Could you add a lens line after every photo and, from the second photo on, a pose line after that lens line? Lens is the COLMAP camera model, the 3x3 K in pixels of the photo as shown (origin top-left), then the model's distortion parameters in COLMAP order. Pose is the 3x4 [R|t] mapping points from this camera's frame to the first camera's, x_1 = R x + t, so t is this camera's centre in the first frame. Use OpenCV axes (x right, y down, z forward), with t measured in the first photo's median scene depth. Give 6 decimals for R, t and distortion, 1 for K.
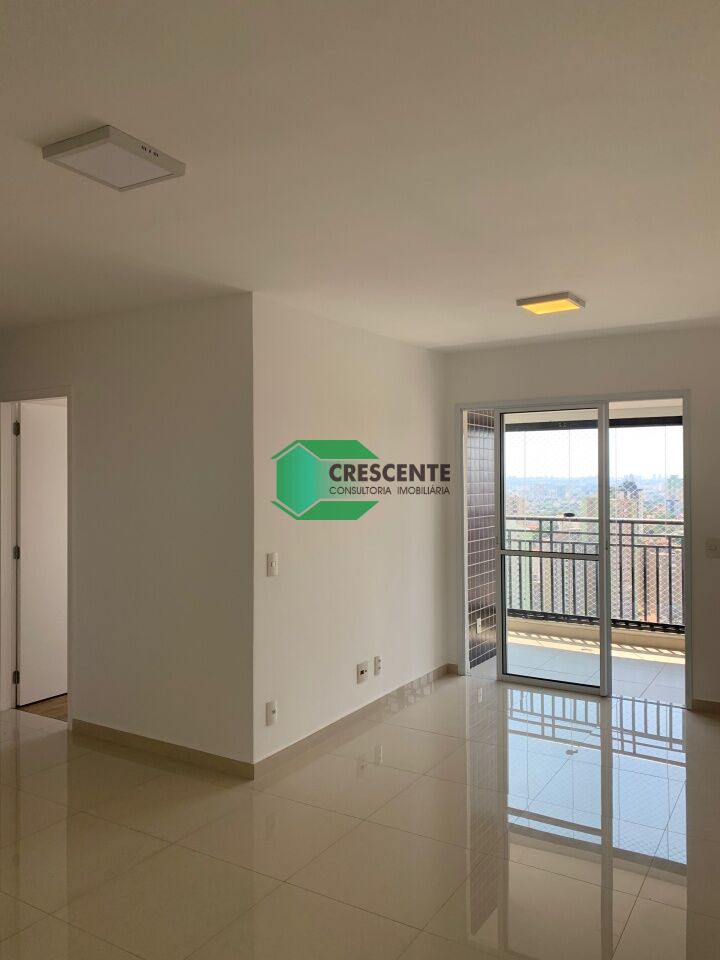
lens RADIAL K [[722.7, 0, 383.2], [0, 722.7, 481.2], [0, 0, 1]] dist [-0.002227, 0.000726]
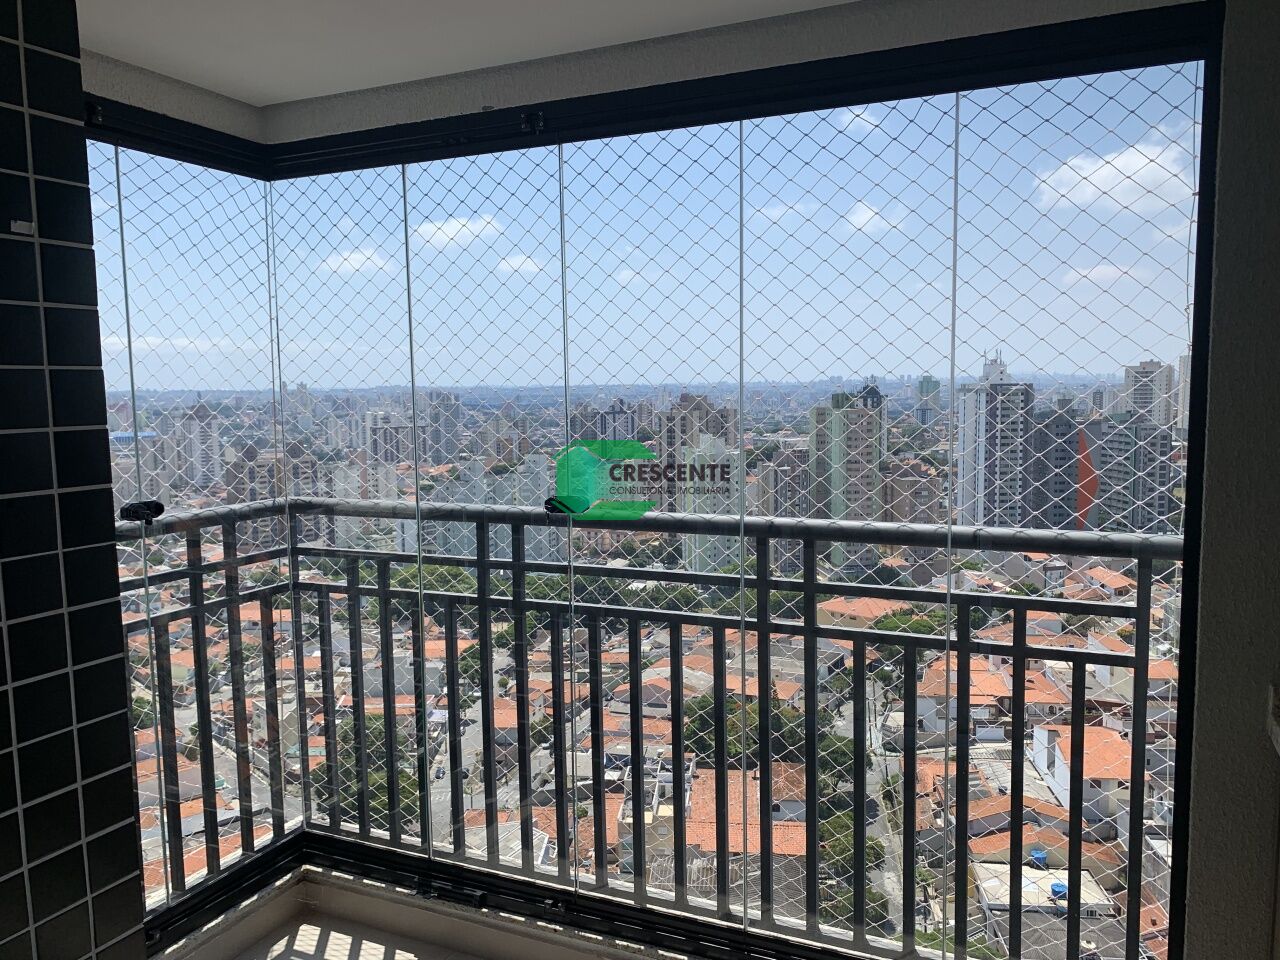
lens RADIAL K [[963.6, 0, 656.4], [0, 963.6, 478.1], [0, 0, 1]] dist [-0.002227, 0.000726]
pose [[0.993804, -0.023536, 0.108627, 0.244621], [0.013371, 0.995541, 0.093374, 0.006419], [-0.110340, -0.091343, 0.989688, 0.649128]]
